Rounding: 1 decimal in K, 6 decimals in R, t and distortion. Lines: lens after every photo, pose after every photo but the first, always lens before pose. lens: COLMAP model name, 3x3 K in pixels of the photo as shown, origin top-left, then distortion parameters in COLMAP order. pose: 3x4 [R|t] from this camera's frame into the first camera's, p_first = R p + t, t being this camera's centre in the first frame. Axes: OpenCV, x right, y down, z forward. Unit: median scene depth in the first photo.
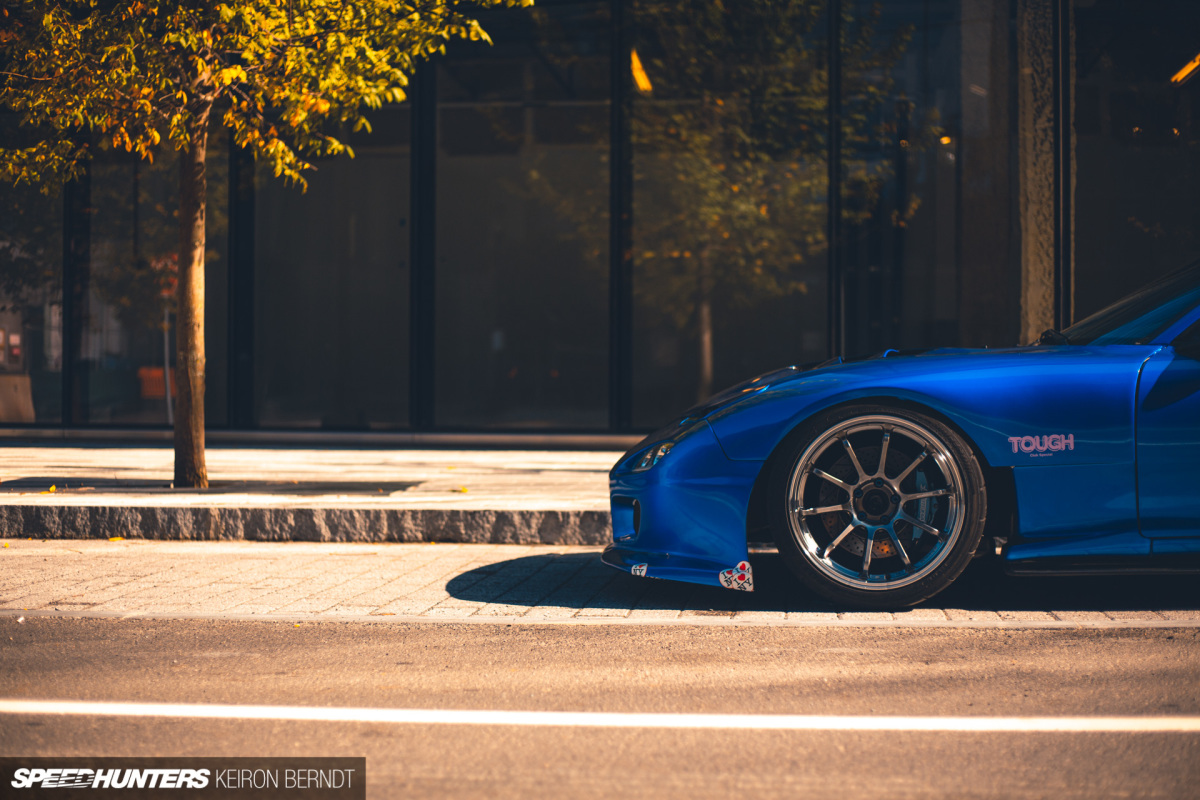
lens RADIAL K [[1757.0, 0, 600.0], [0, 1757.0, 400.0], [0, 0, 1]] dist [-0.078299, -0.029367]
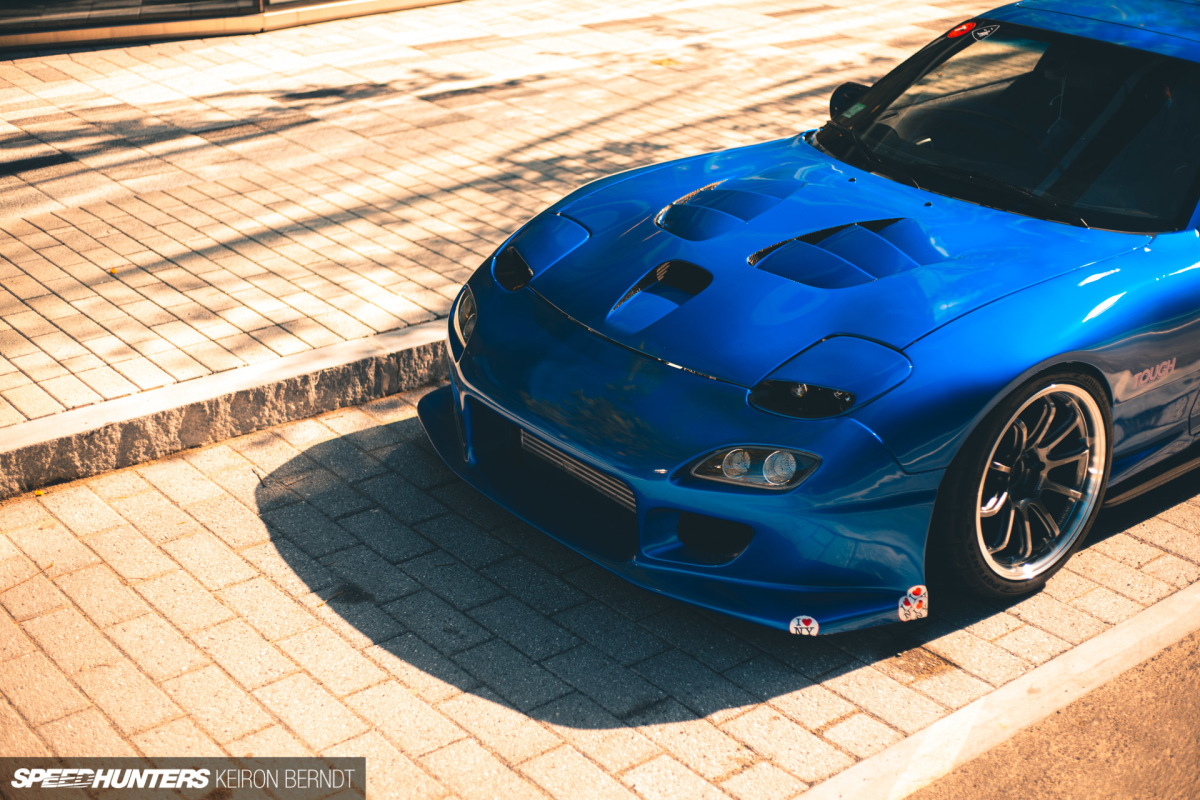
lens RADIAL K [[1757.0, 0, 600.0], [0, 1757.0, 400.0], [0, 0, 1]] dist [-0.078299, -0.029367]
pose [[0.689843, -0.268066, 0.672501, -0.386863], [-0.018938, 0.921921, 0.386914, -0.212903], [-0.723711, -0.279646, 0.630904, 0.438092]]
